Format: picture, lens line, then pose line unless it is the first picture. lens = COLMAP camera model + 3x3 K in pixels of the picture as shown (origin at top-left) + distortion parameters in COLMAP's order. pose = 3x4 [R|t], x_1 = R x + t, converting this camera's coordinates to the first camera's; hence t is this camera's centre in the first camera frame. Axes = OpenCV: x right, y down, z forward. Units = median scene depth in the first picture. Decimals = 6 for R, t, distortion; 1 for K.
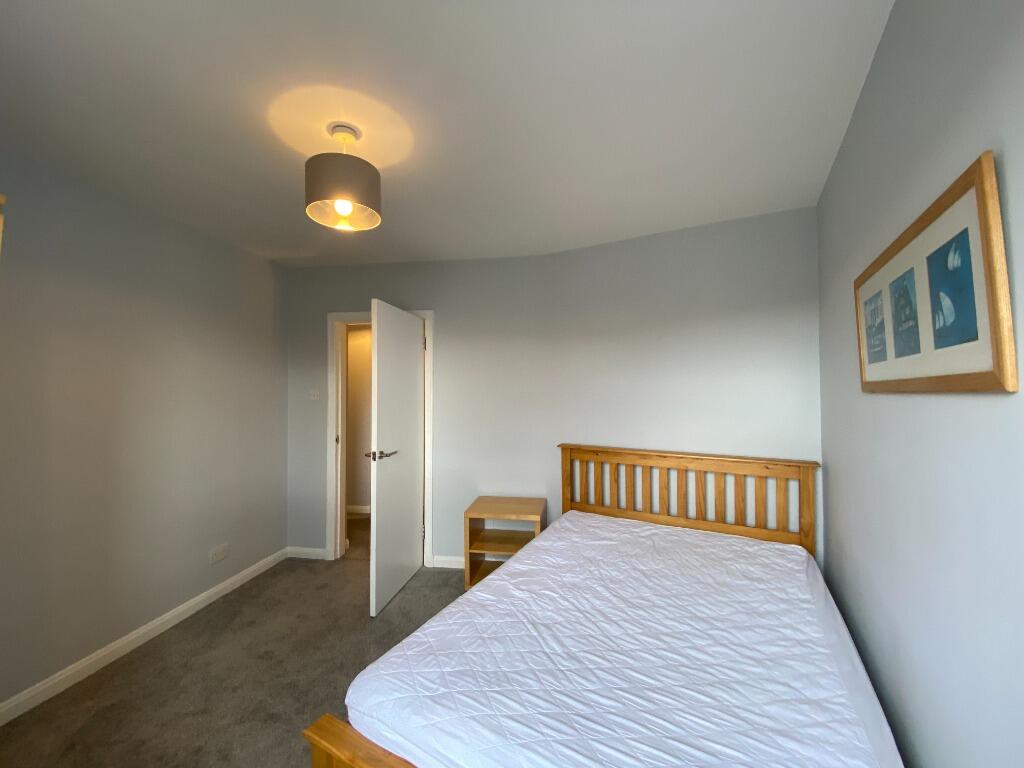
lens RADIAL K [[414.1, 0, 512.0], [0, 414.1, 384.0], [0, 0, 1]] dist [-0.000451, -0.000317]
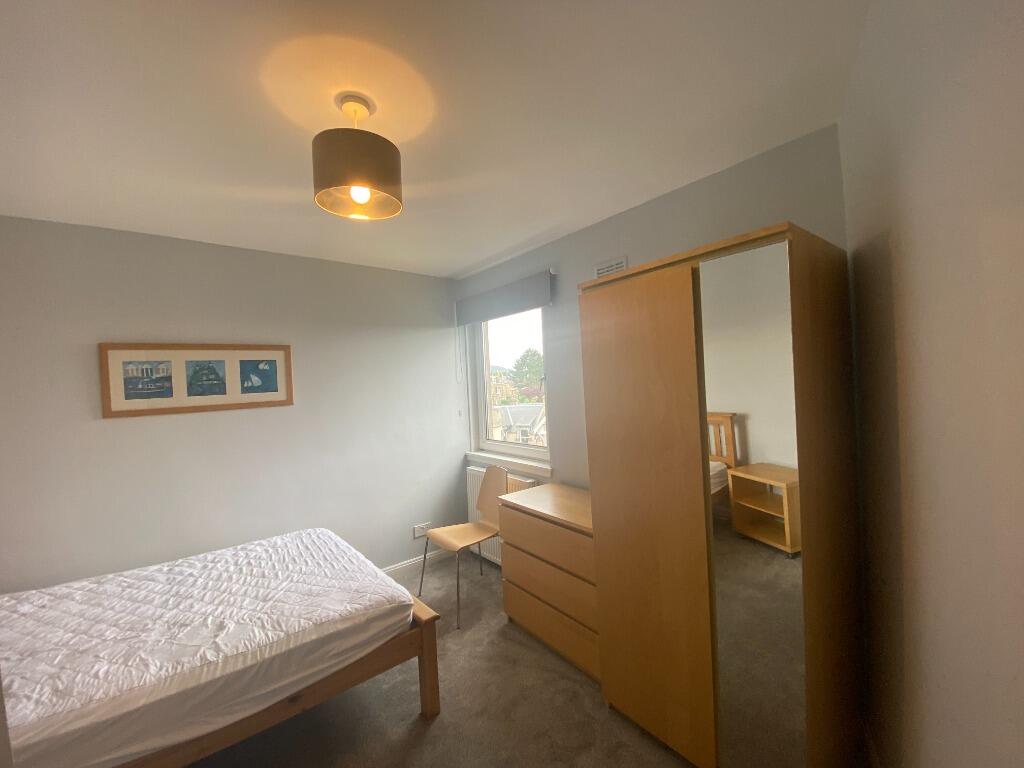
lens RADIAL K [[414.1, 0, 512.0], [0, 414.1, 384.0], [0, 0, 1]] dist [-0.000451, -0.000317]
pose [[-0.925063, 0.043327, 0.377335, -1.167970], [0.042955, 0.999033, -0.009405, -0.026852], [-0.377378, 0.007508, -0.926029, 1.954088]]
